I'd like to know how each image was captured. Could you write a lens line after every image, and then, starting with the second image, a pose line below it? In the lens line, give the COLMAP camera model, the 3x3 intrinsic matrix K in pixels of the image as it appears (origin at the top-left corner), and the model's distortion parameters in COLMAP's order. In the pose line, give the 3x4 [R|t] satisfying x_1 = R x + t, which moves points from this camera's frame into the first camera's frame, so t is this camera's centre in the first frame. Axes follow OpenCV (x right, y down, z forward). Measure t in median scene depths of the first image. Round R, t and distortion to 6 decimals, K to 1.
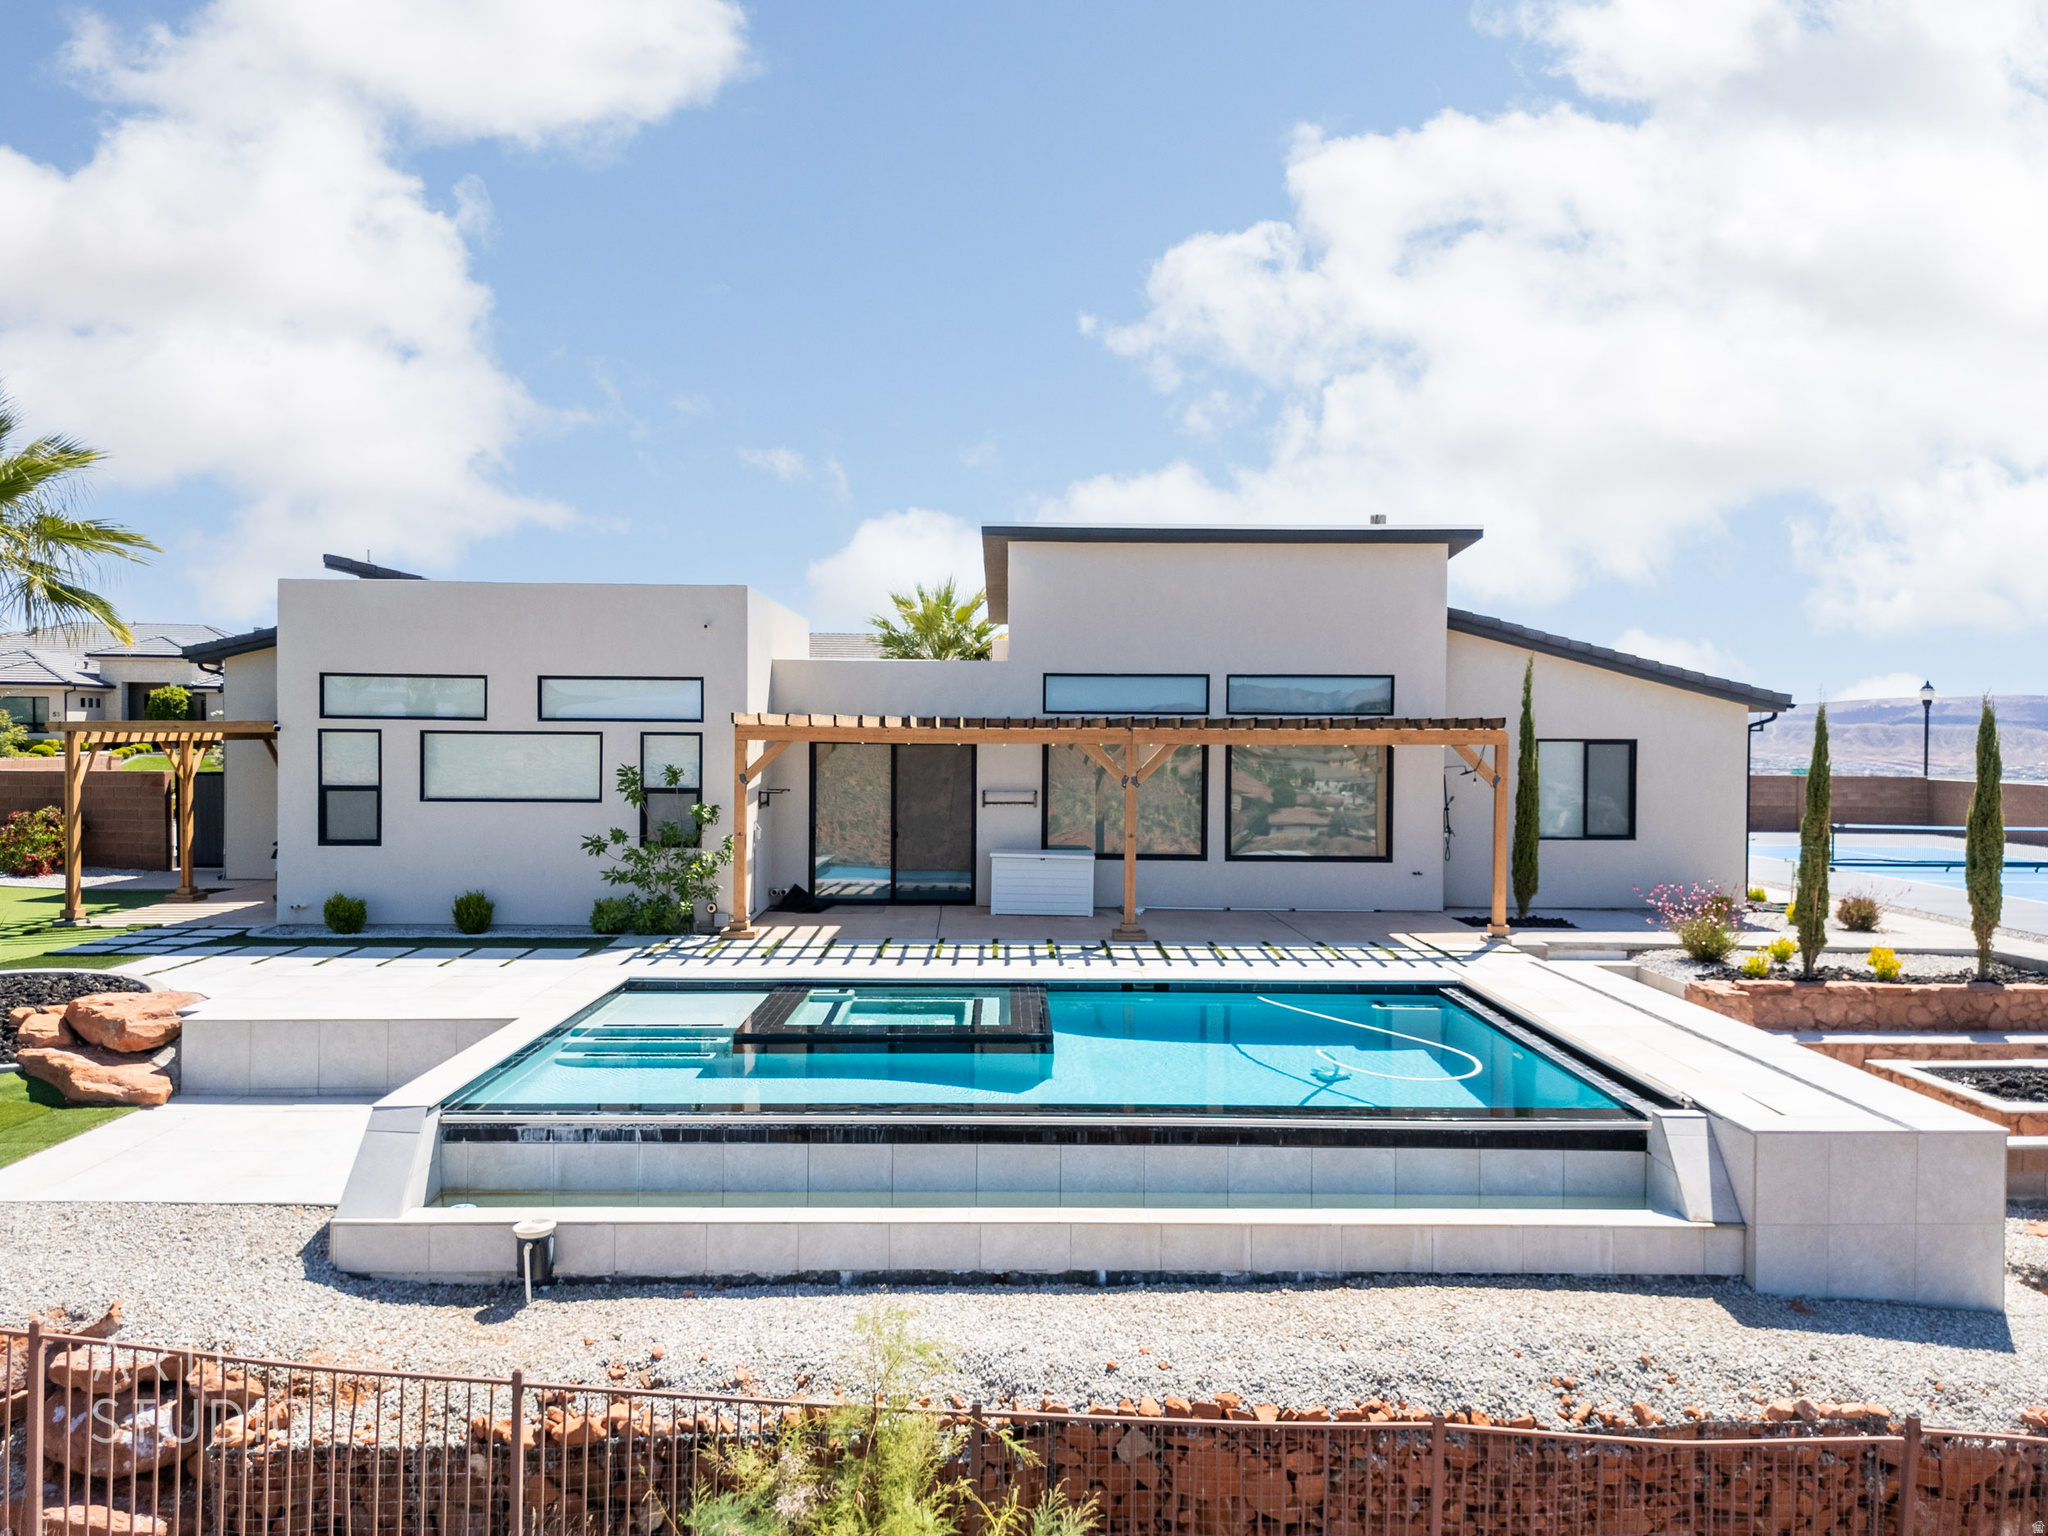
lens RADIAL K [[1441.2, 0, 1024.0], [0, 1441.2, 768.0], [0, 0, 1]] dist [0.070602, -0.068658]
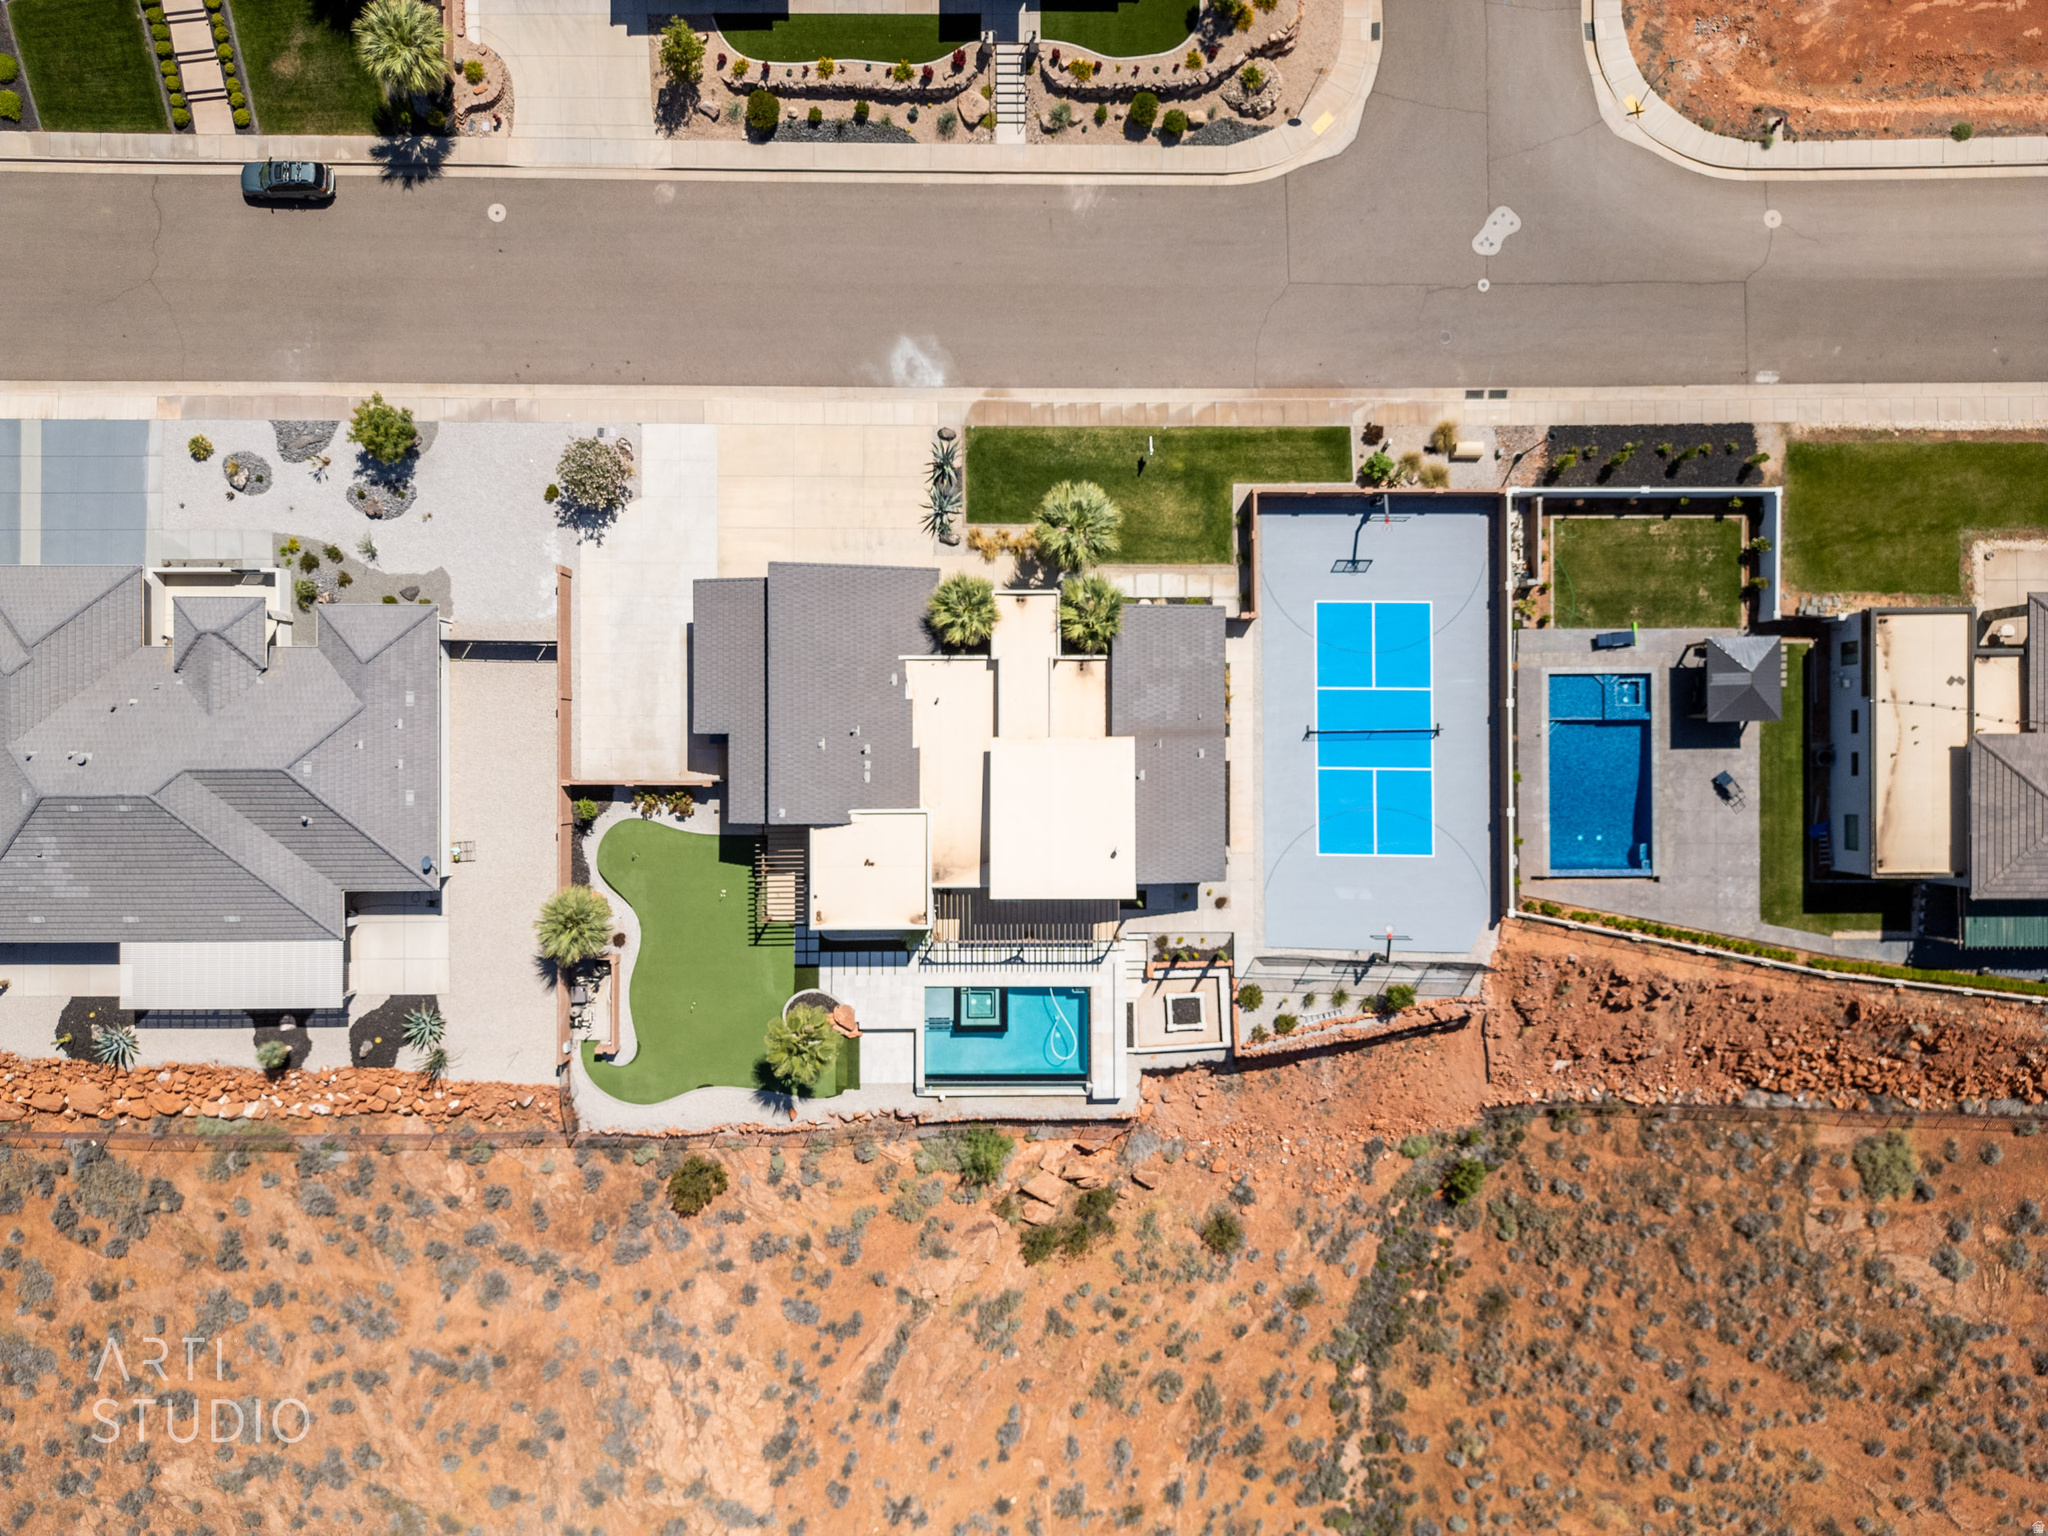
lens RADIAL K [[1441.2, 0, 1024.0], [0, 1441.2, 768.0], [0, 0, 1]] dist [0.070602, -0.068658]
pose [[0.999920, 0.012555, -0.001363, 0.056459], [0.001061, 0.024038, 0.999710, -4.052812], [0.012585, -0.999632, 0.024023, 1.375582]]
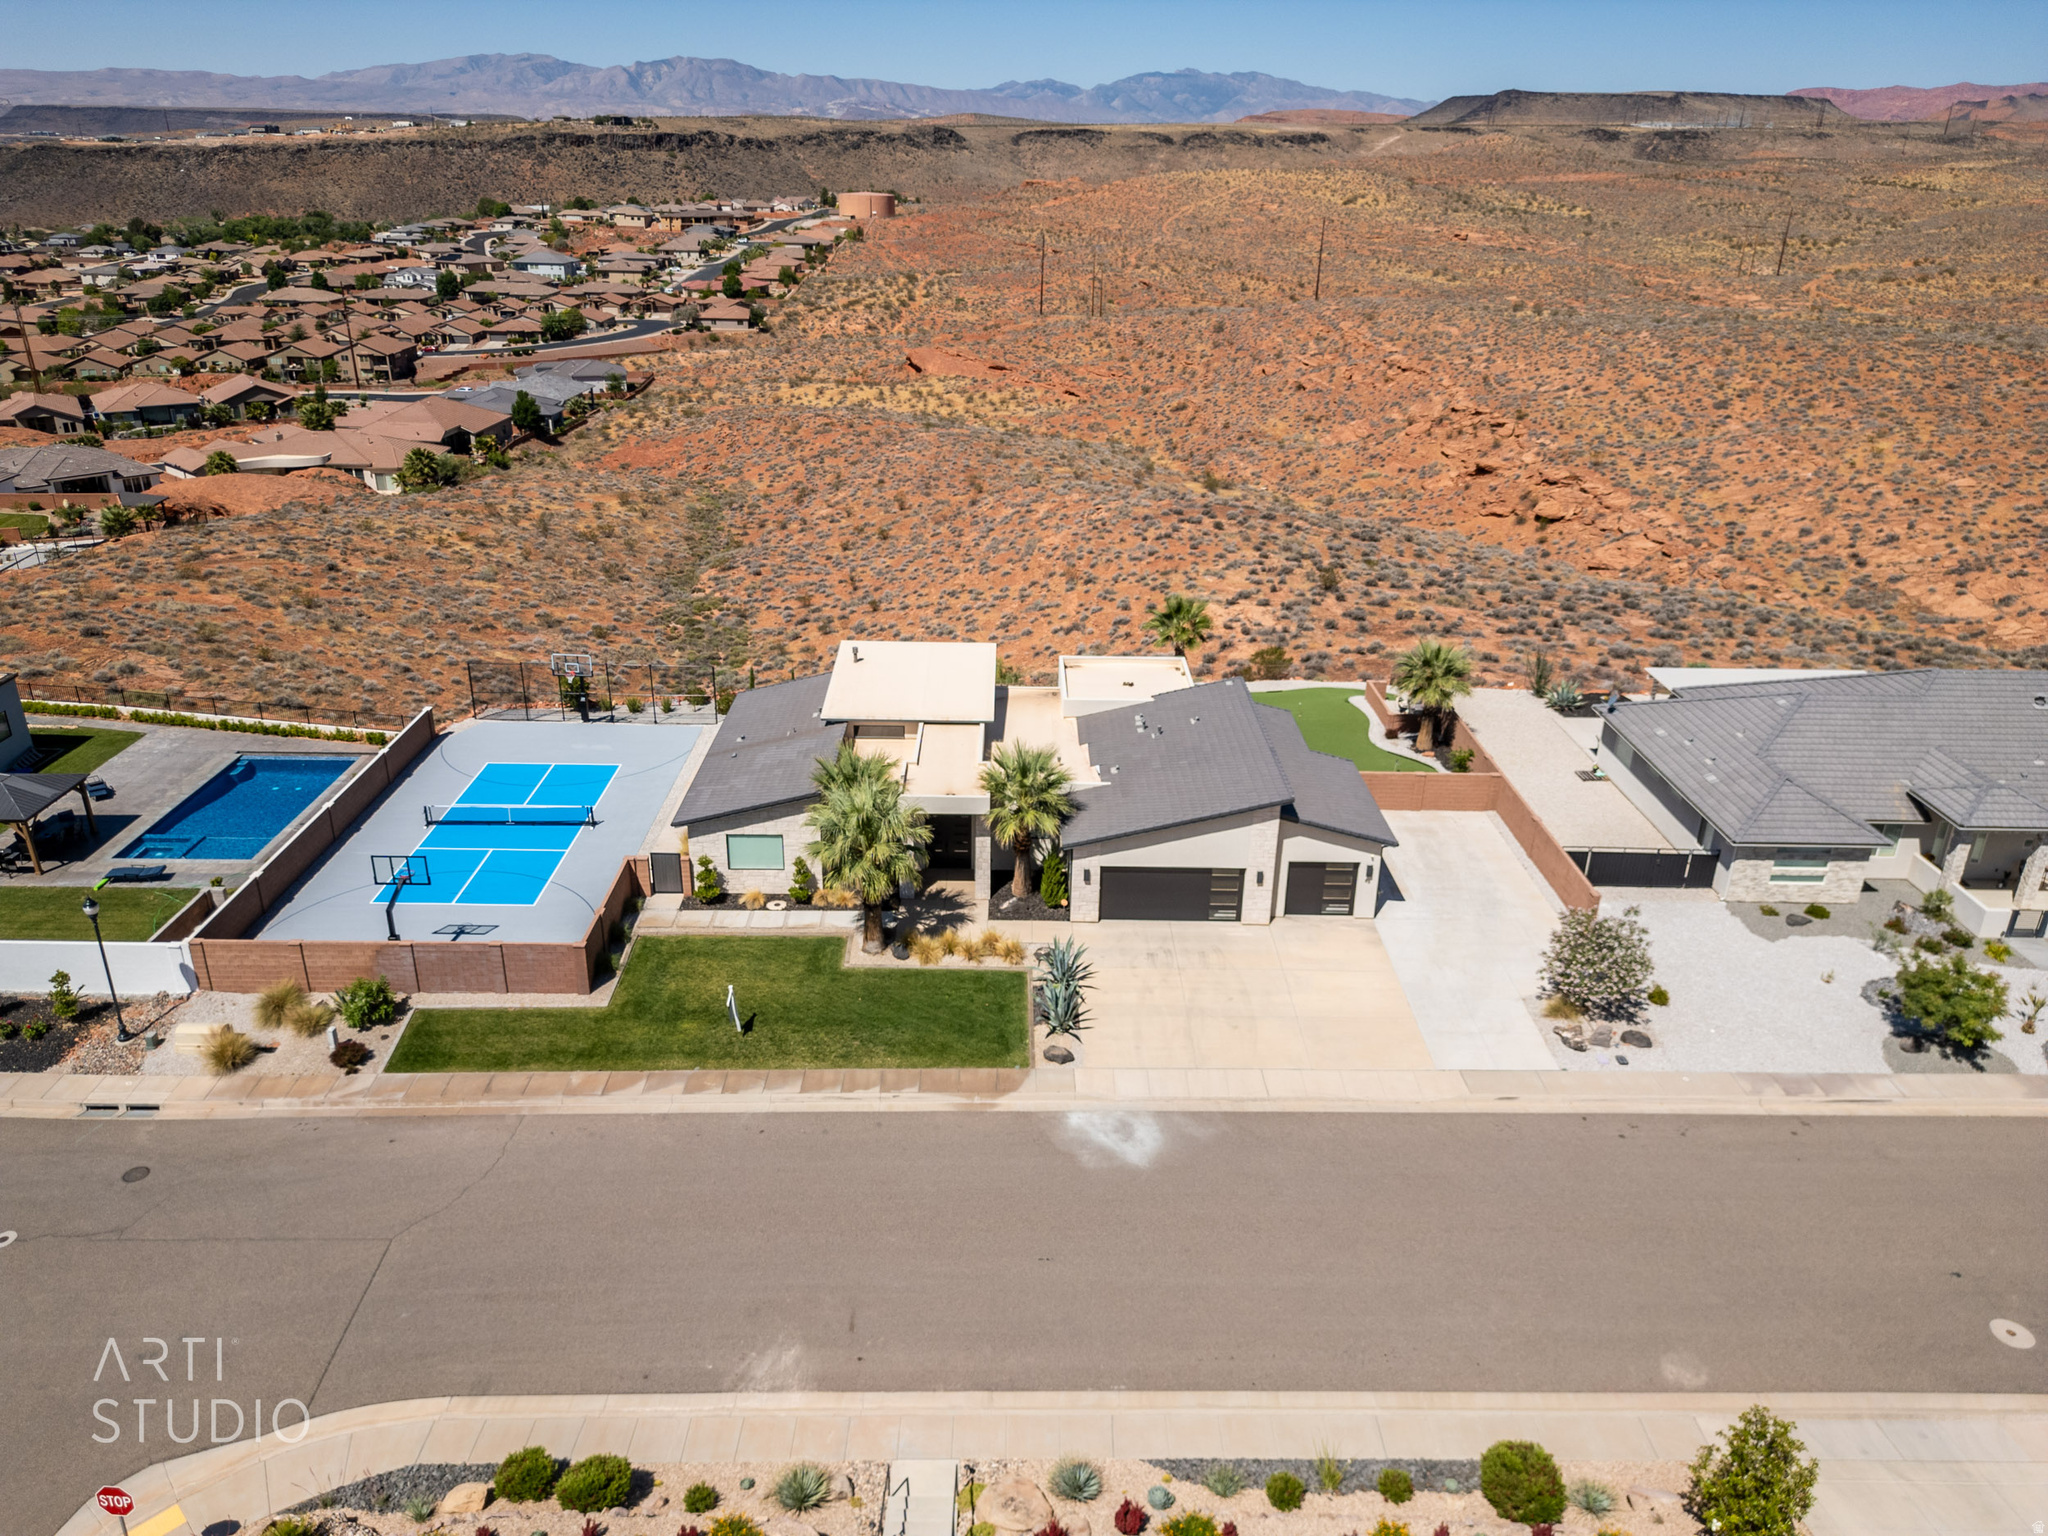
lens RADIAL K [[1441.2, 0, 1024.0], [0, 1441.2, 768.0], [0, 0, 1]] dist [0.070602, -0.068658]
pose [[-0.999621, -0.027246, -0.004038, -0.098618], [-0.026434, 0.907793, 0.418585, -1.424097], [-0.007739, 0.418533, -0.908169, 4.544082]]
